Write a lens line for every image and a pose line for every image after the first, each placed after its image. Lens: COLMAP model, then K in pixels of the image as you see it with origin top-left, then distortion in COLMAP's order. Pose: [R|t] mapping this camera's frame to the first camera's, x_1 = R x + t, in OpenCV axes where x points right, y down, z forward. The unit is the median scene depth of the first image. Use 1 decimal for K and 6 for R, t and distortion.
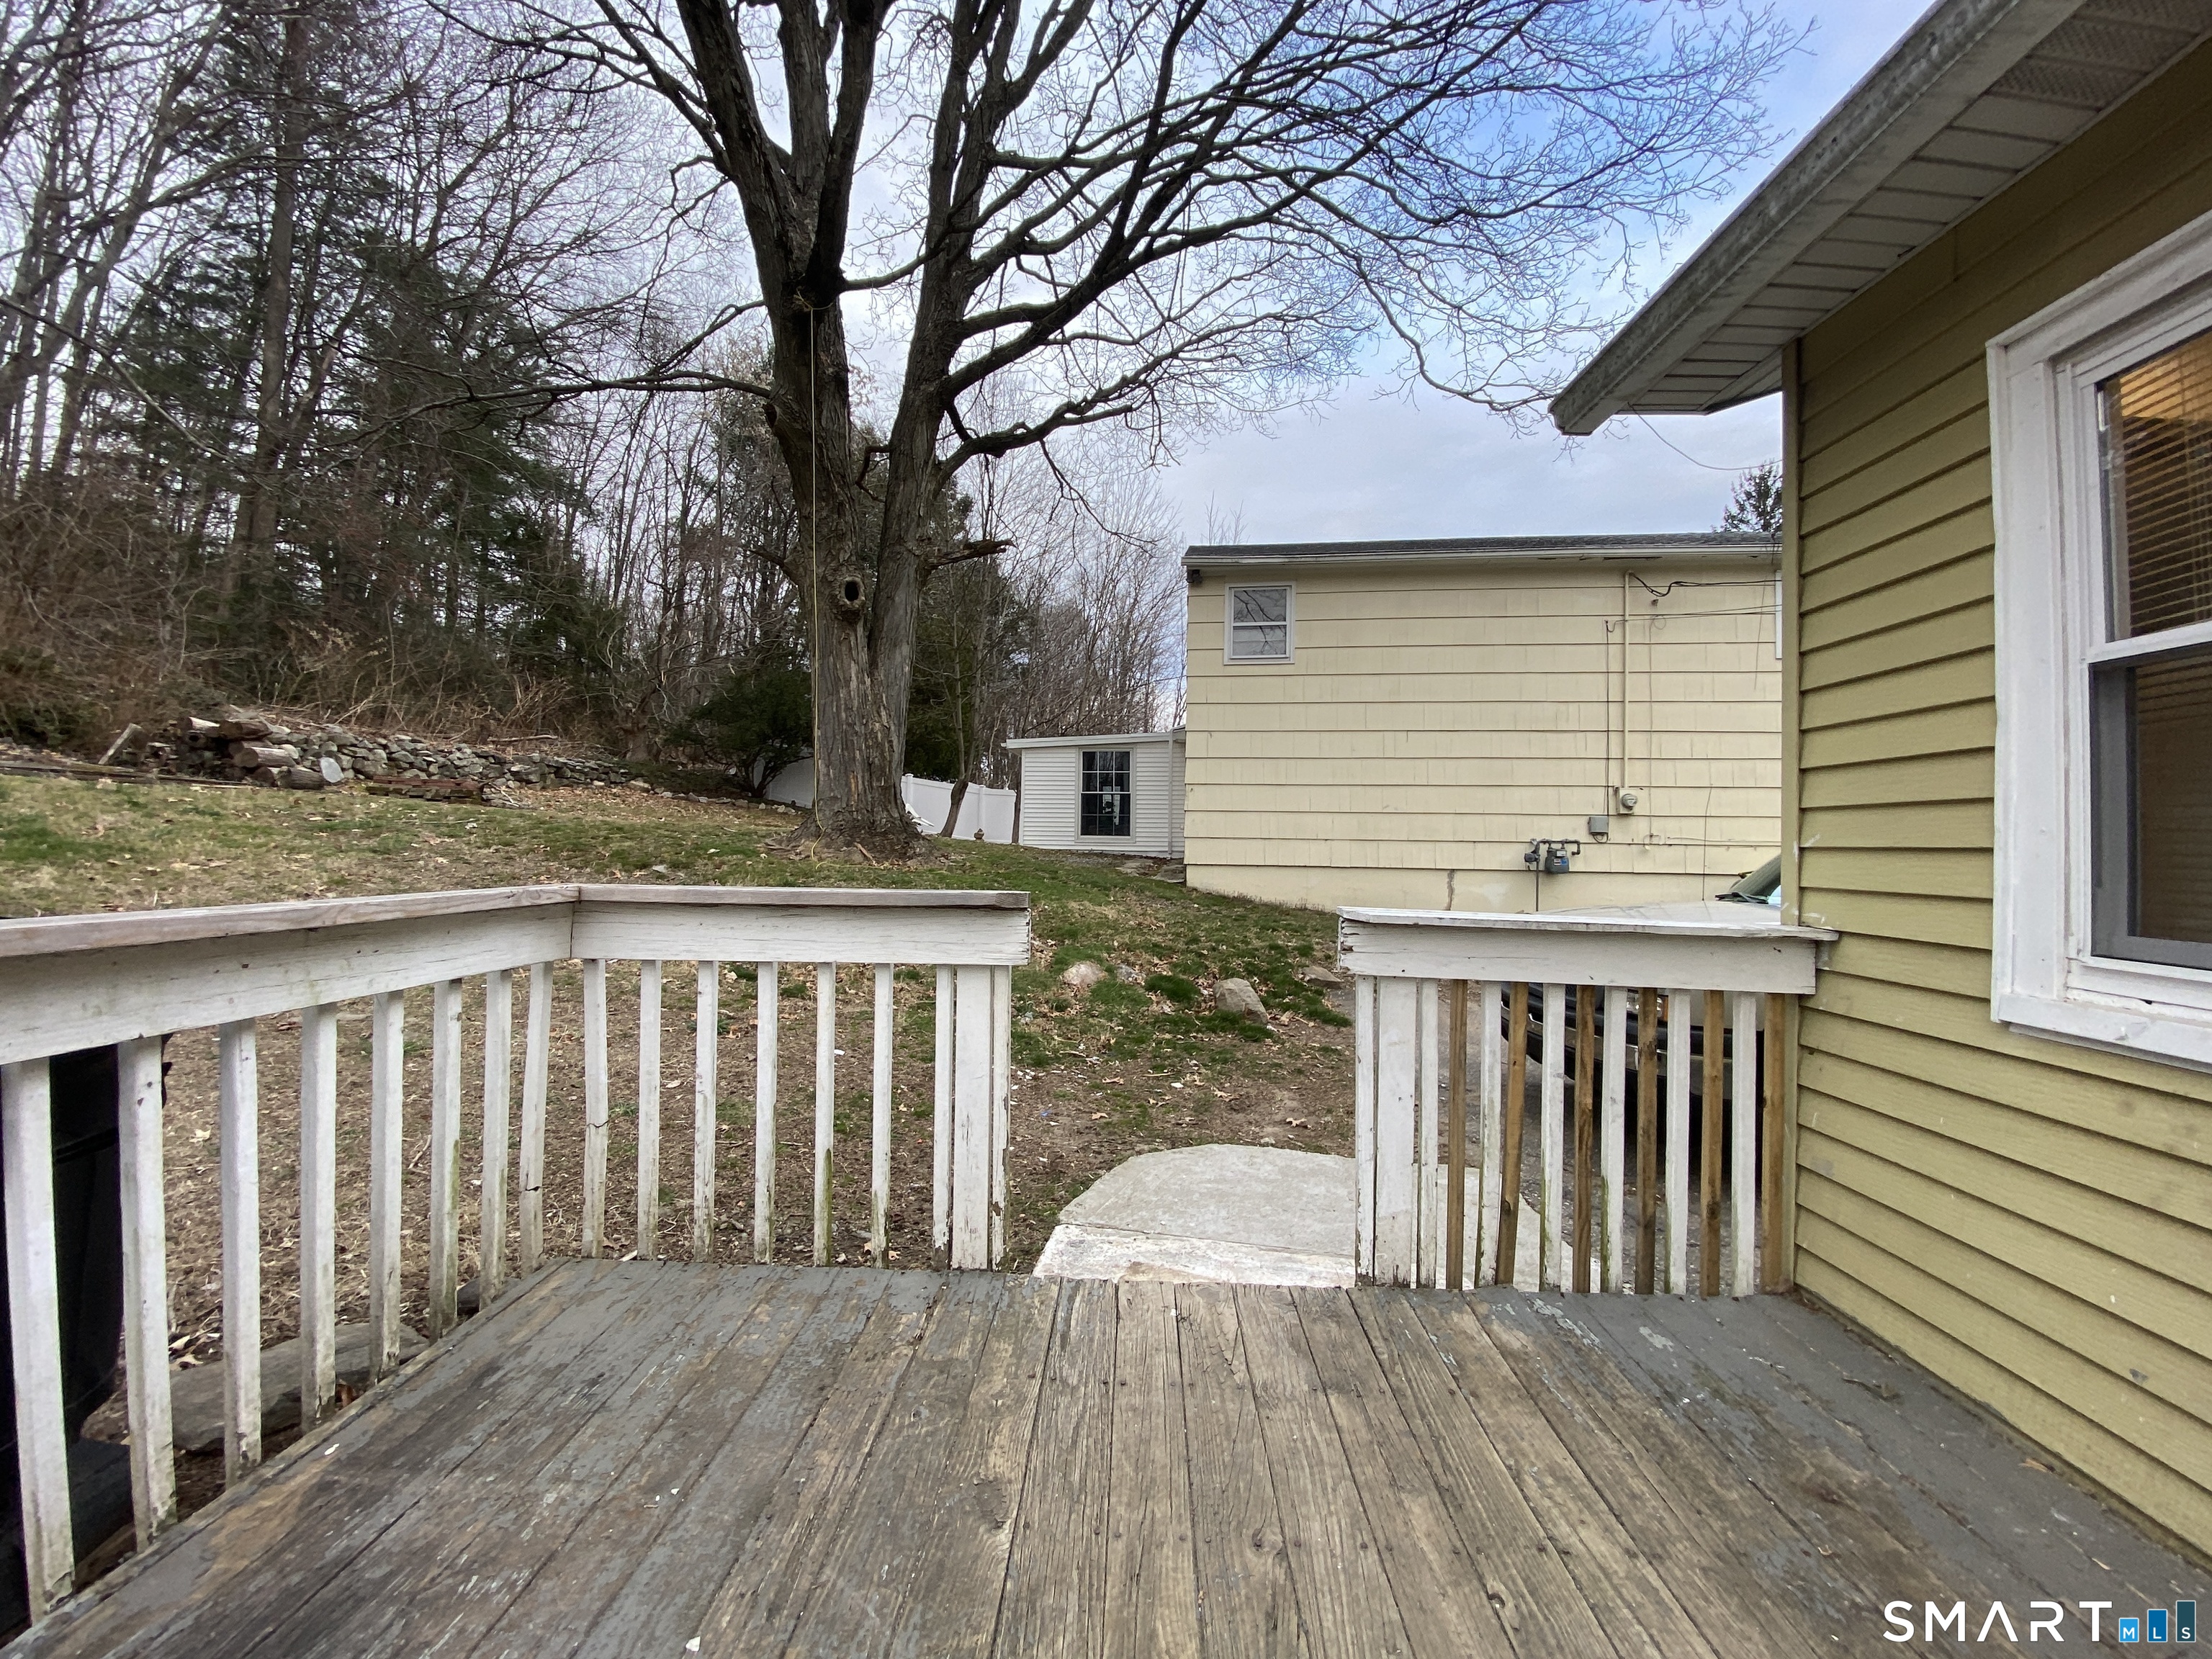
lens RADIAL K [[905.8, 0, 1106.0], [0, 905.8, 829.5], [0, 0, 1]] dist [0.000708, -0.015633]
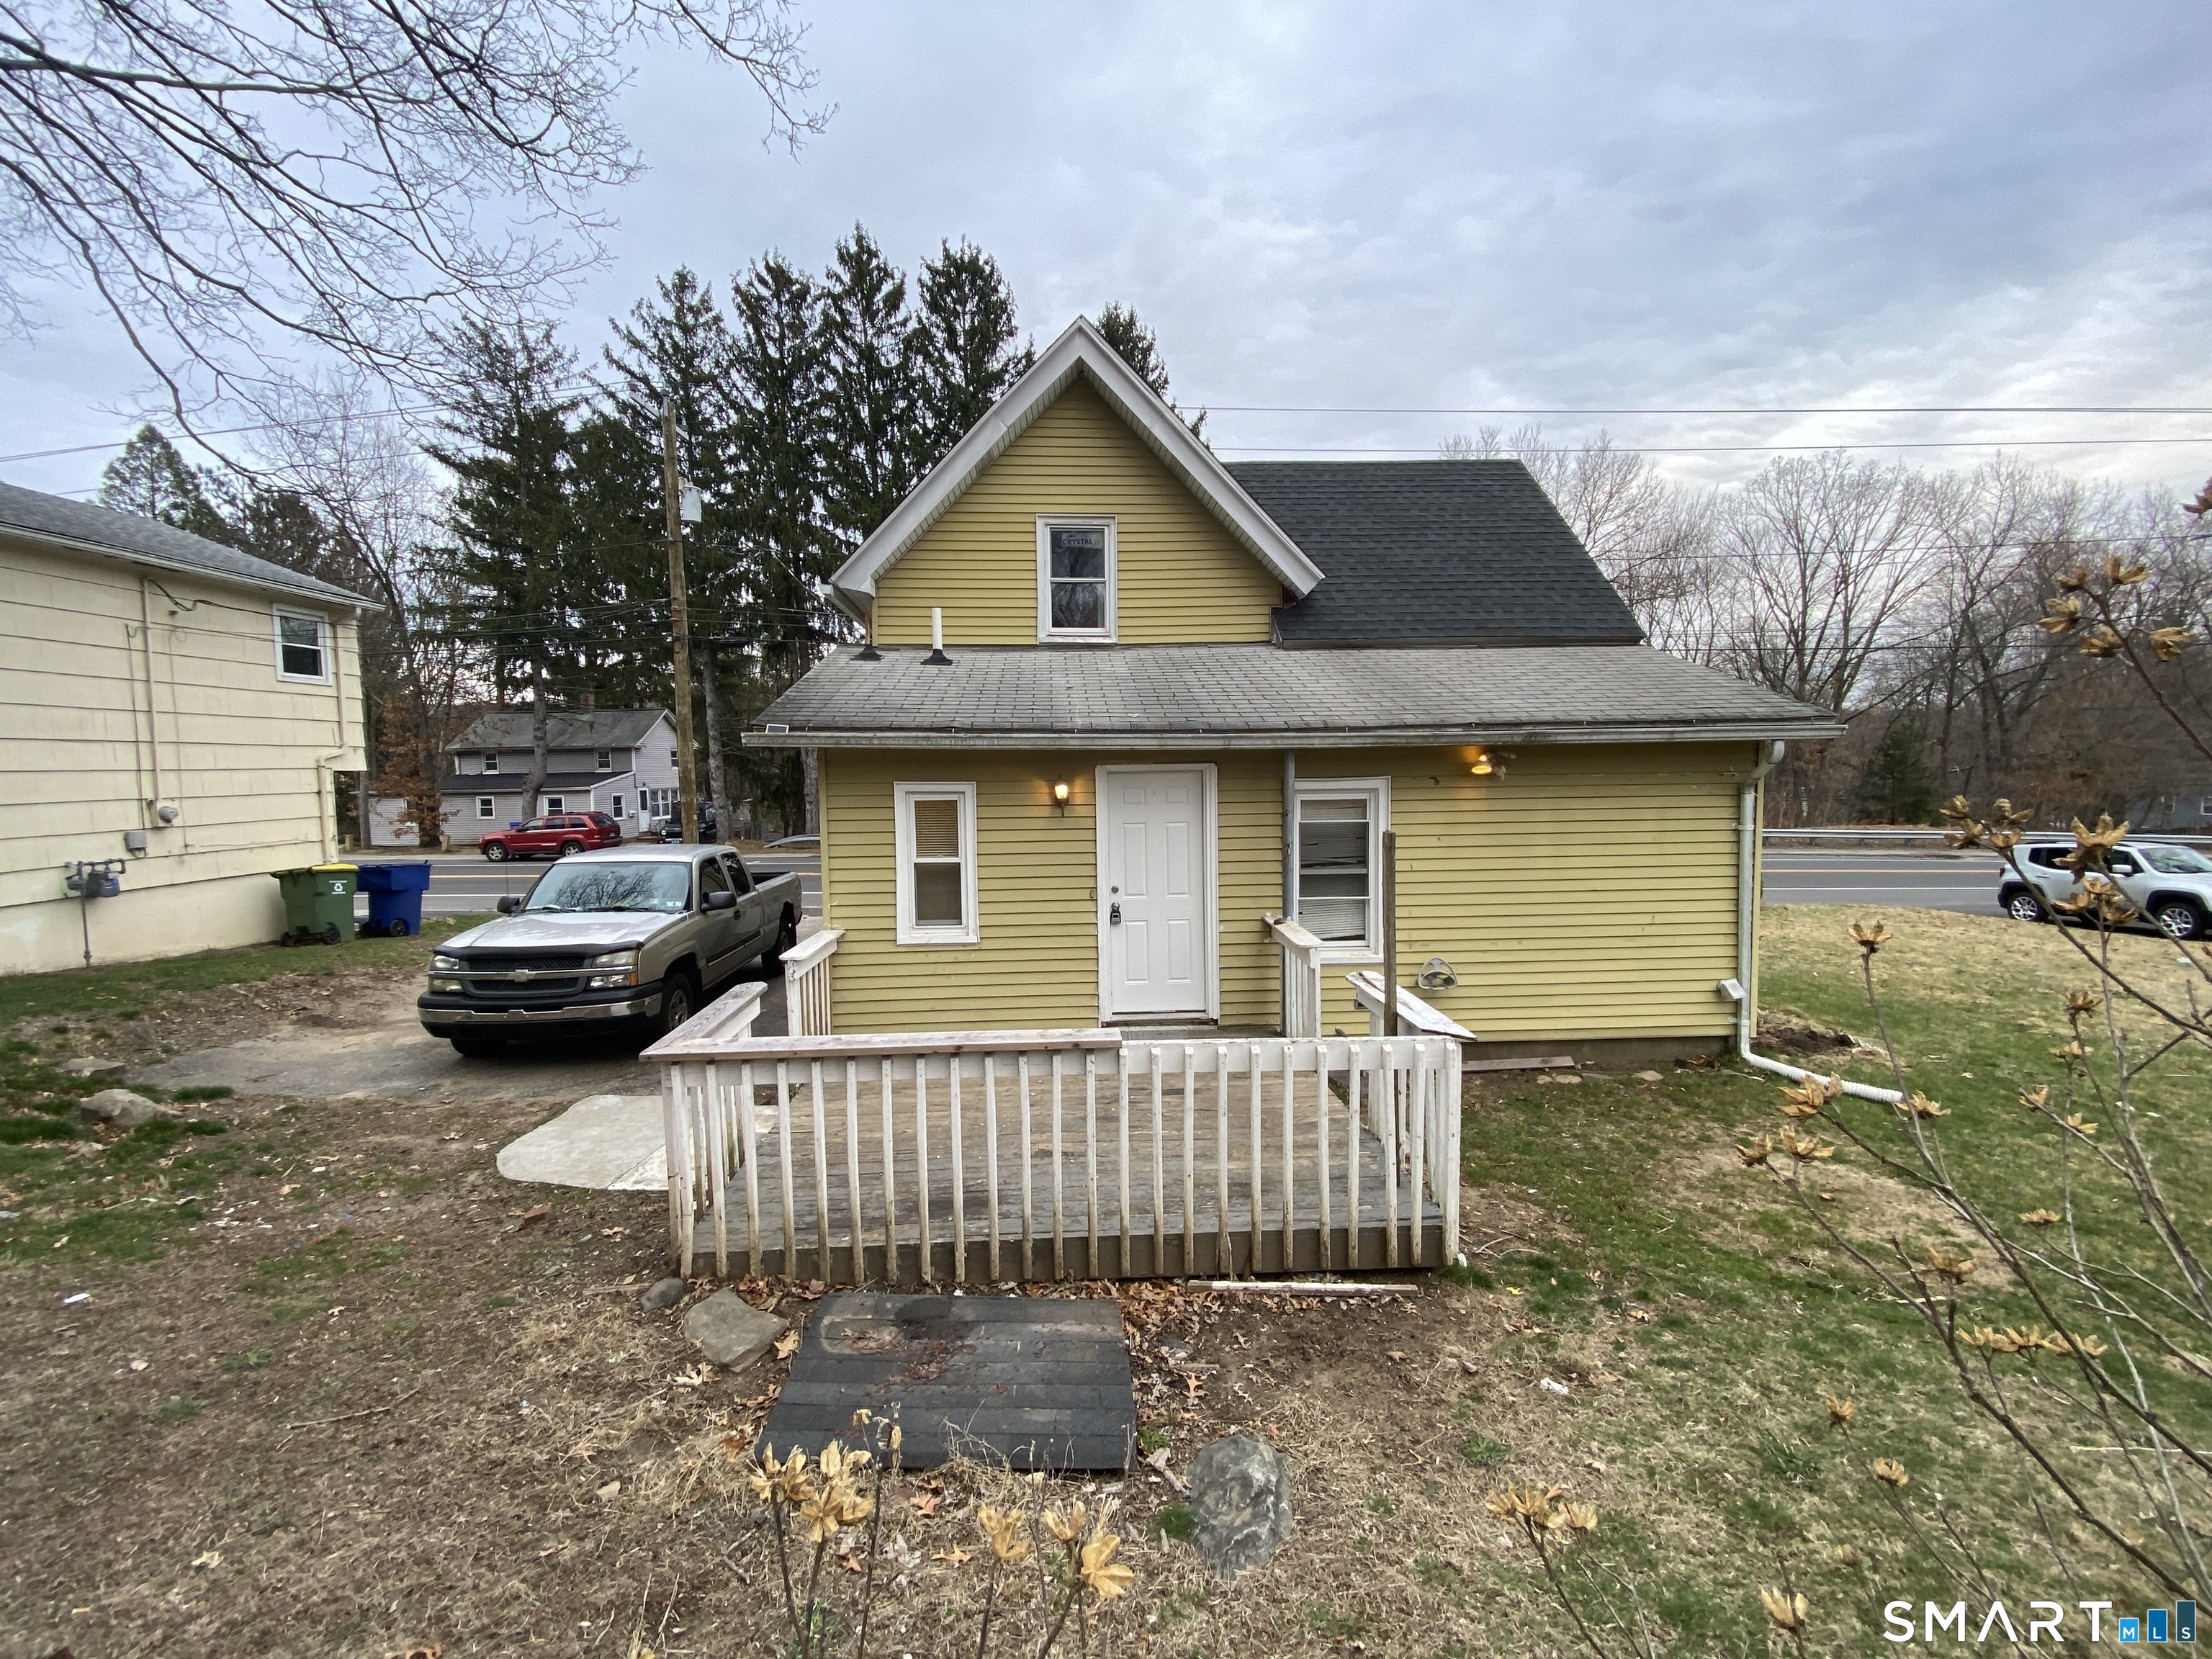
lens RADIAL K [[905.8, 0, 1106.0], [0, 905.8, 829.5], [0, 0, 1]] dist [0.000708, -0.015633]
pose [[-0.098836, -0.086074, 0.991374, -0.487061], [-0.006776, 0.996287, 0.085825, -0.103976], [-0.995081, 0.001765, -0.099052, 0.071500]]
